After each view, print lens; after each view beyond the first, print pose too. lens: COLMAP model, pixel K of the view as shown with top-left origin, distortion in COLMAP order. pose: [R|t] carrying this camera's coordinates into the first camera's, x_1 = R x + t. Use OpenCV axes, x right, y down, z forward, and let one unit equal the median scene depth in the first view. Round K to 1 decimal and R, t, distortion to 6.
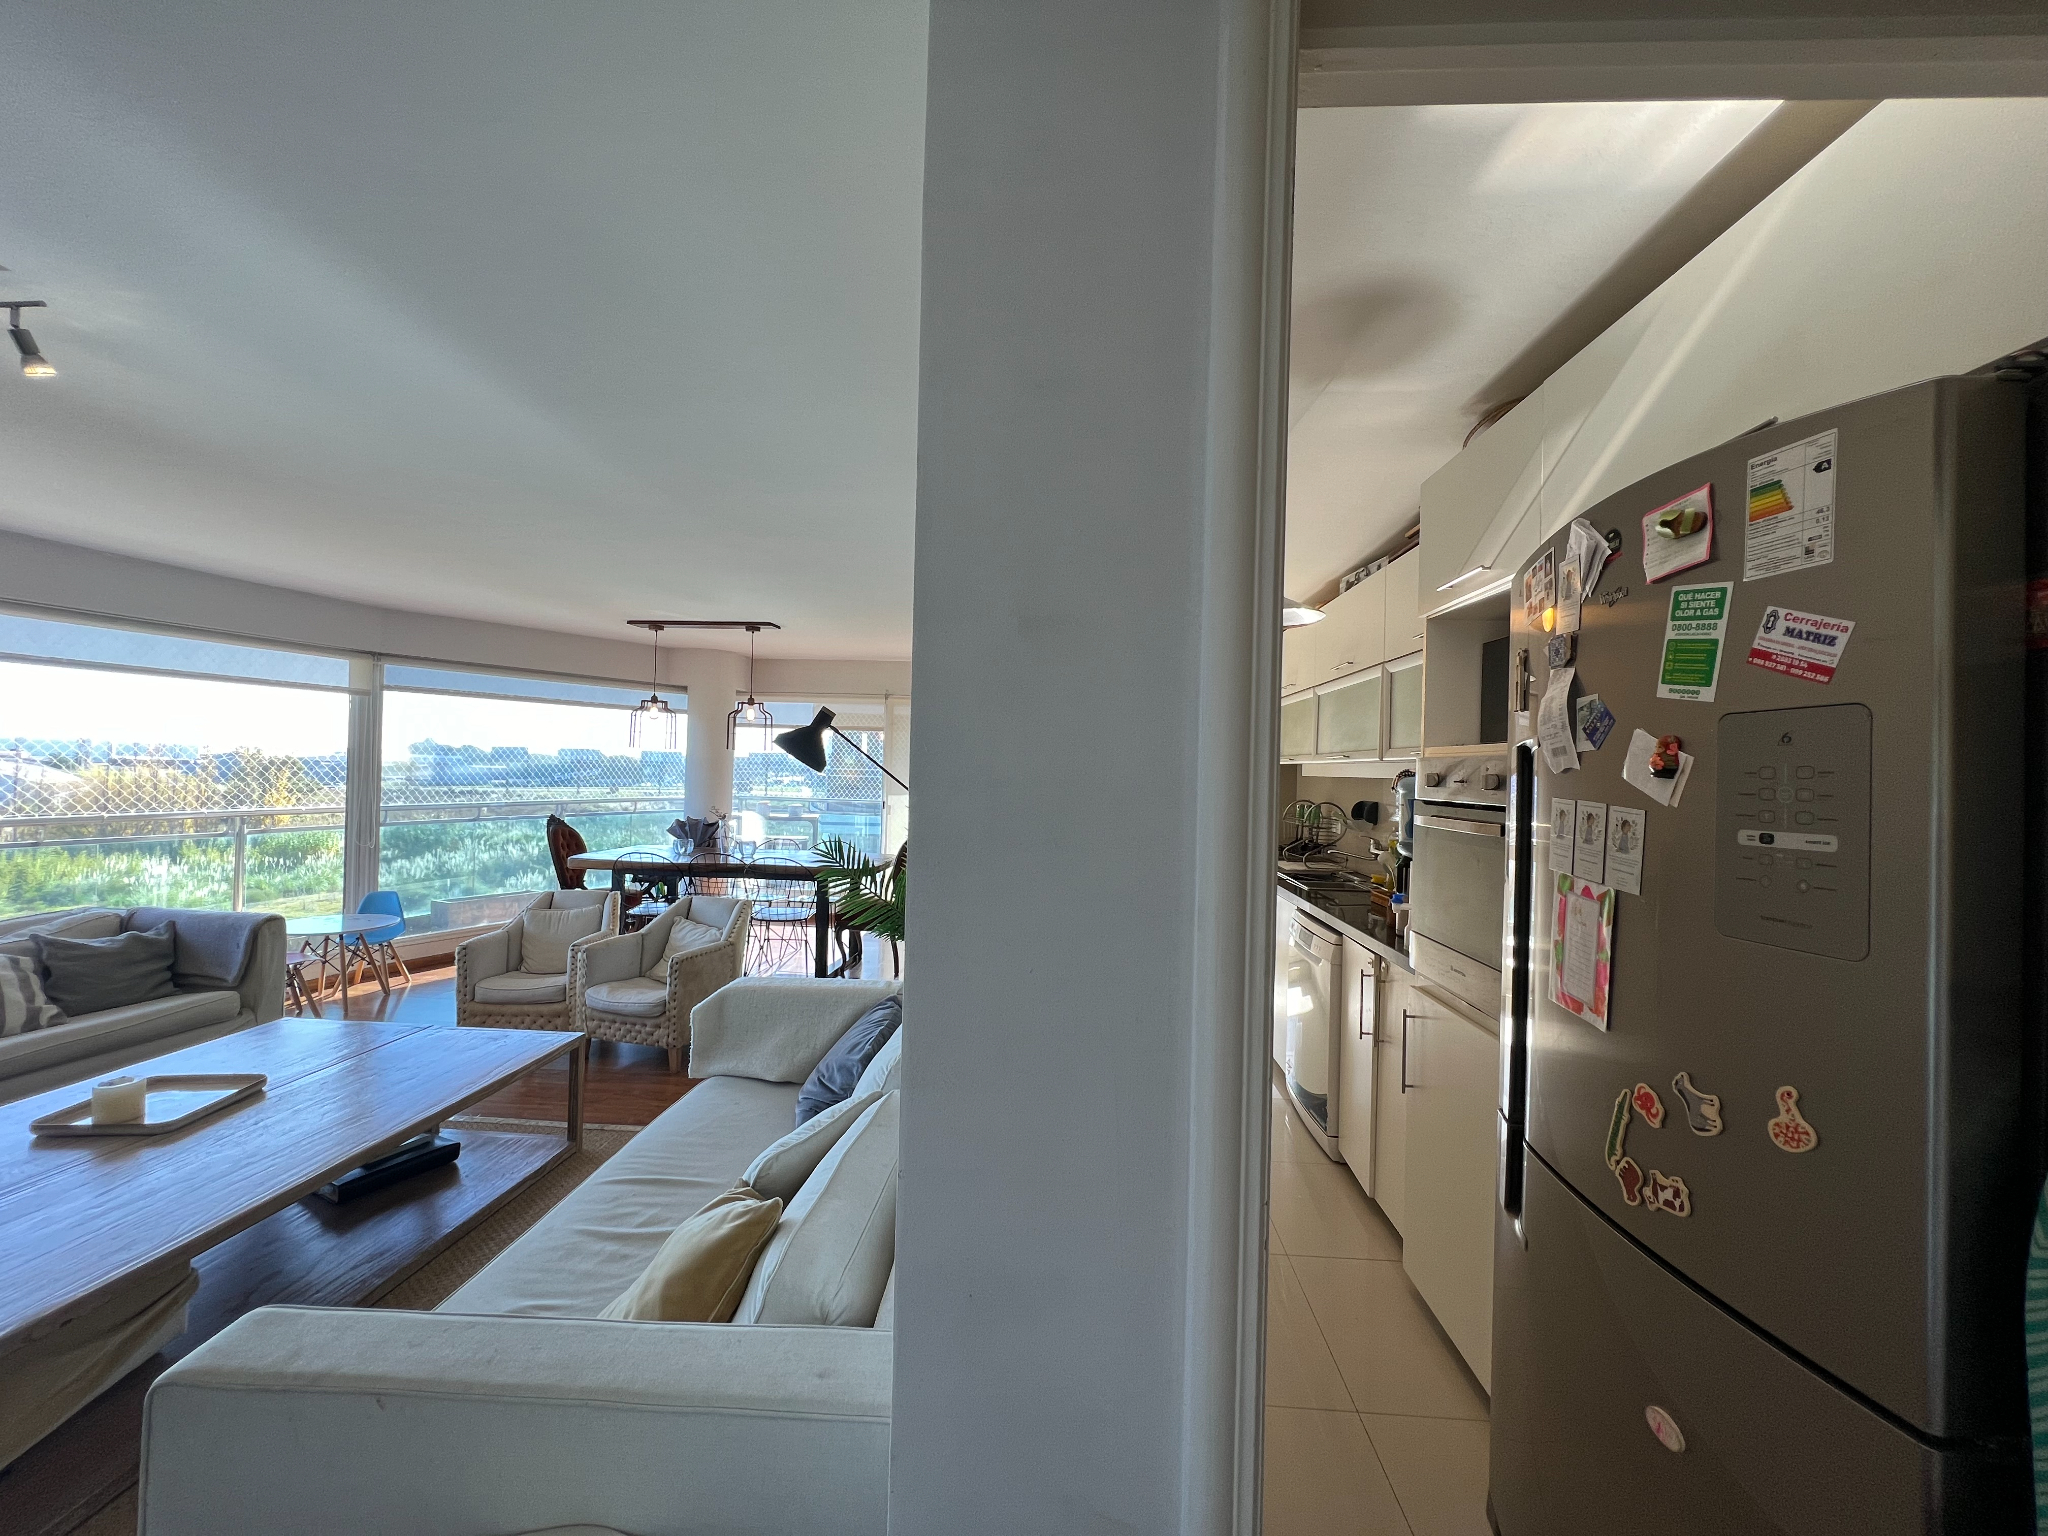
lens RADIAL K [[816.8, 0, 1024.0], [0, 816.8, 768.0], [0, 0, 1]] dist [-0.000957, 0.000012]
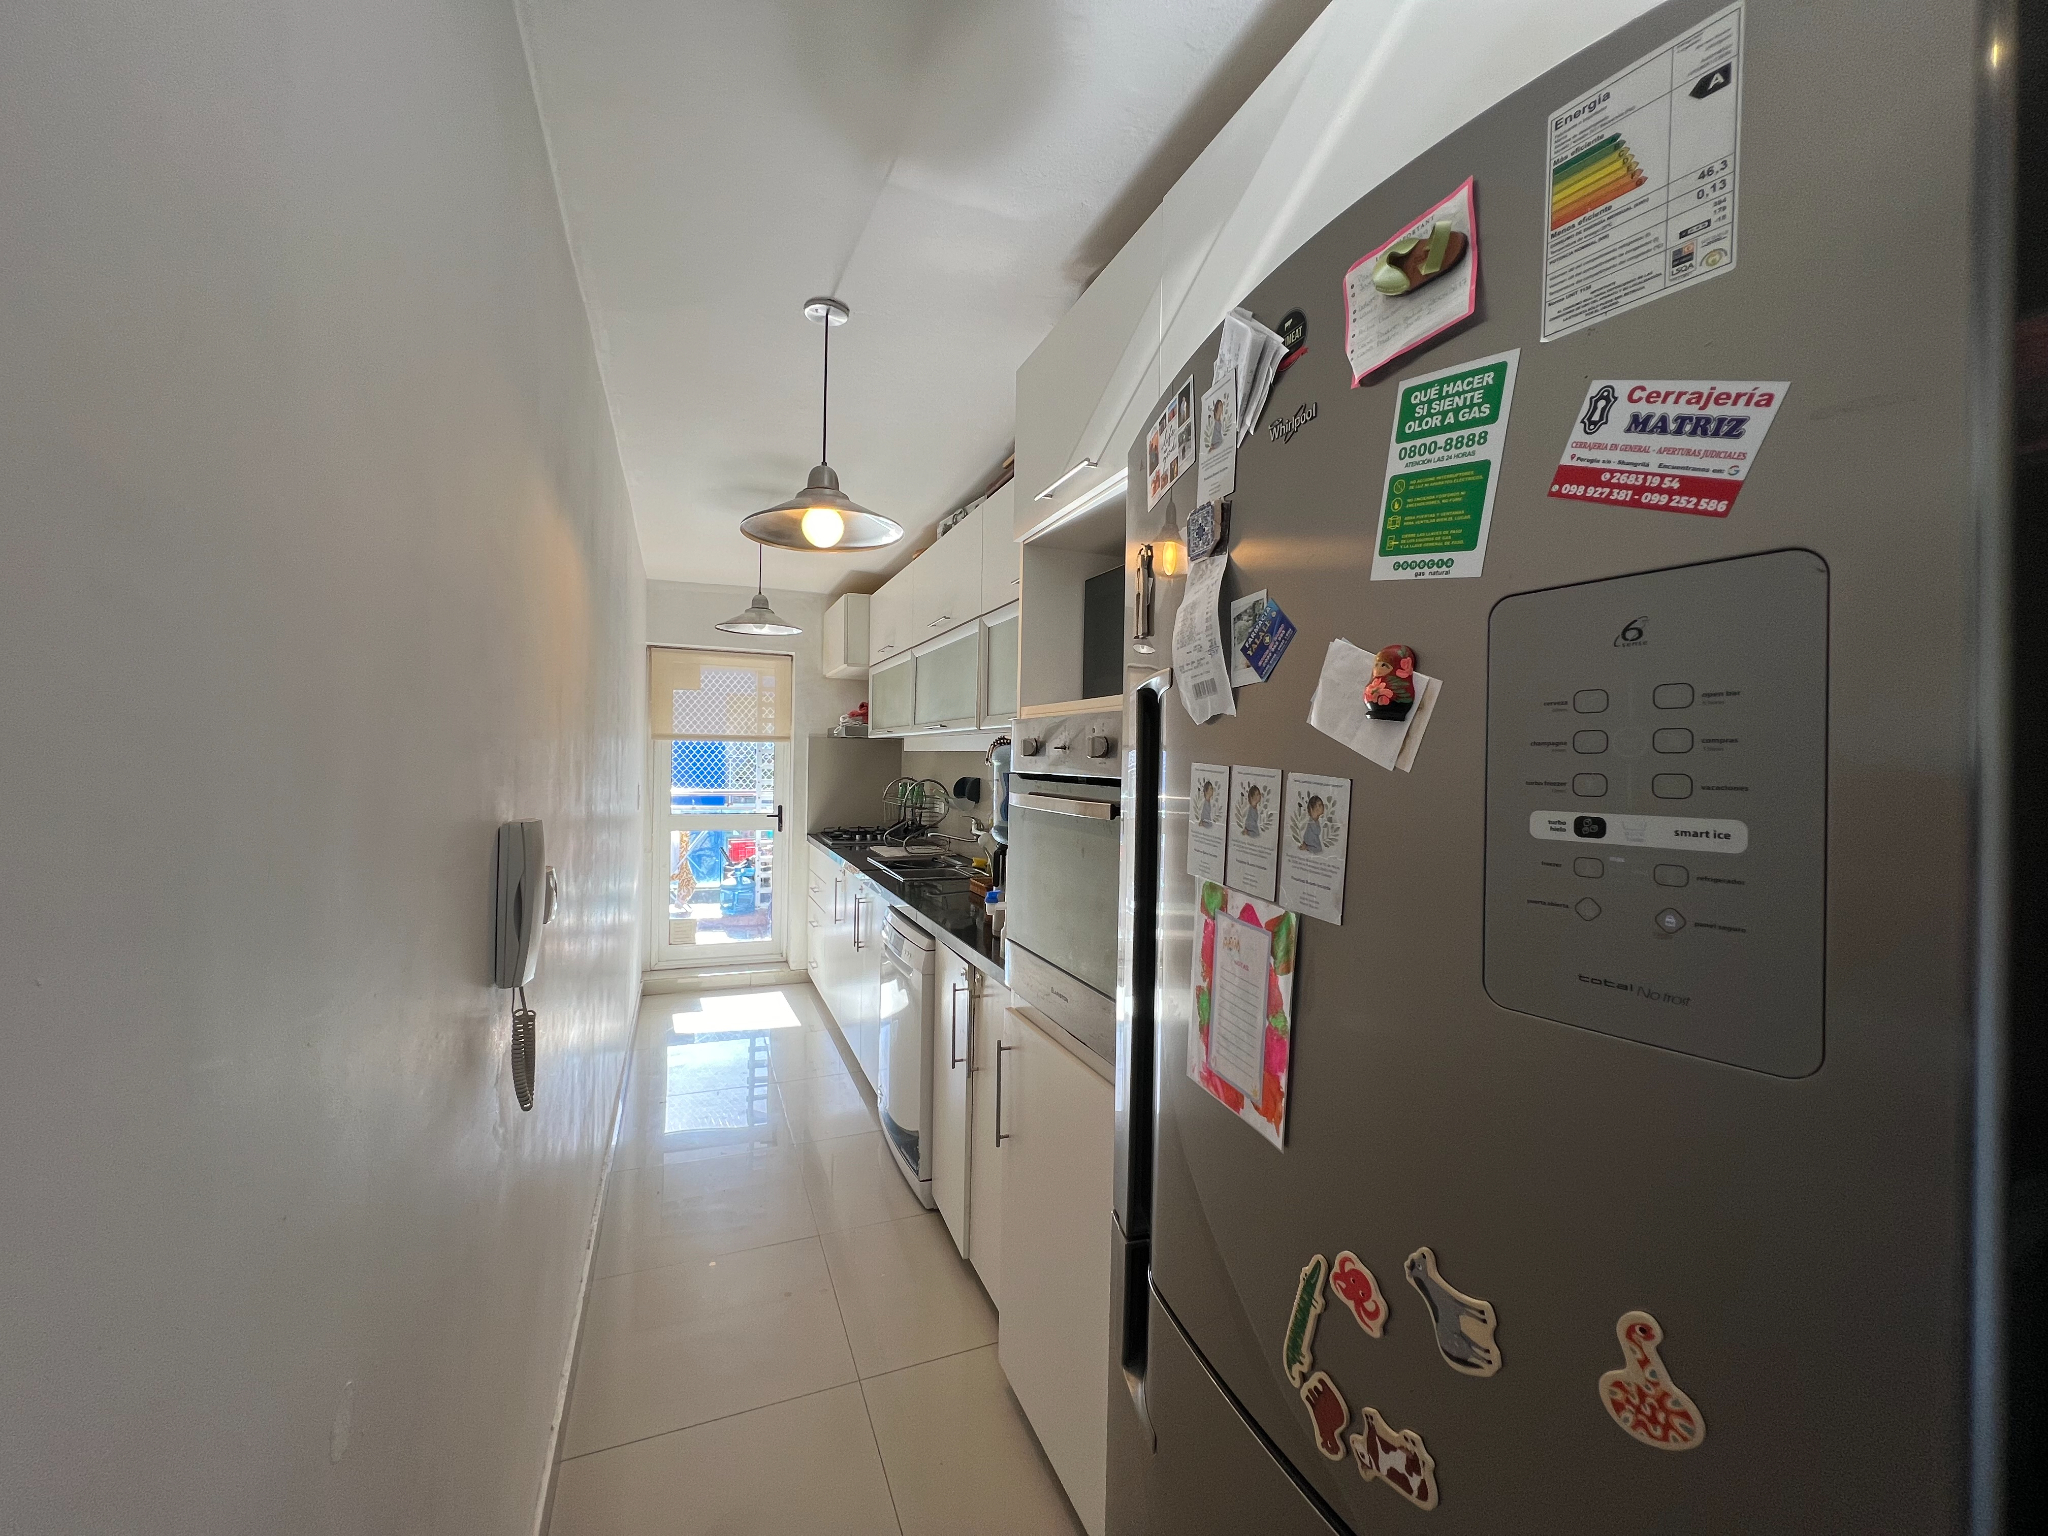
lens RADIAL K [[816.8, 0, 1024.0], [0, 816.8, 768.0], [0, 0, 1]] dist [-0.000957, 0.000012]
pose [[0.900541, -0.012823, 0.434582, 0.258032], [0.002289, 0.999691, 0.024753, 0.025252], [-0.434765, -0.021296, 0.900292, 0.496459]]
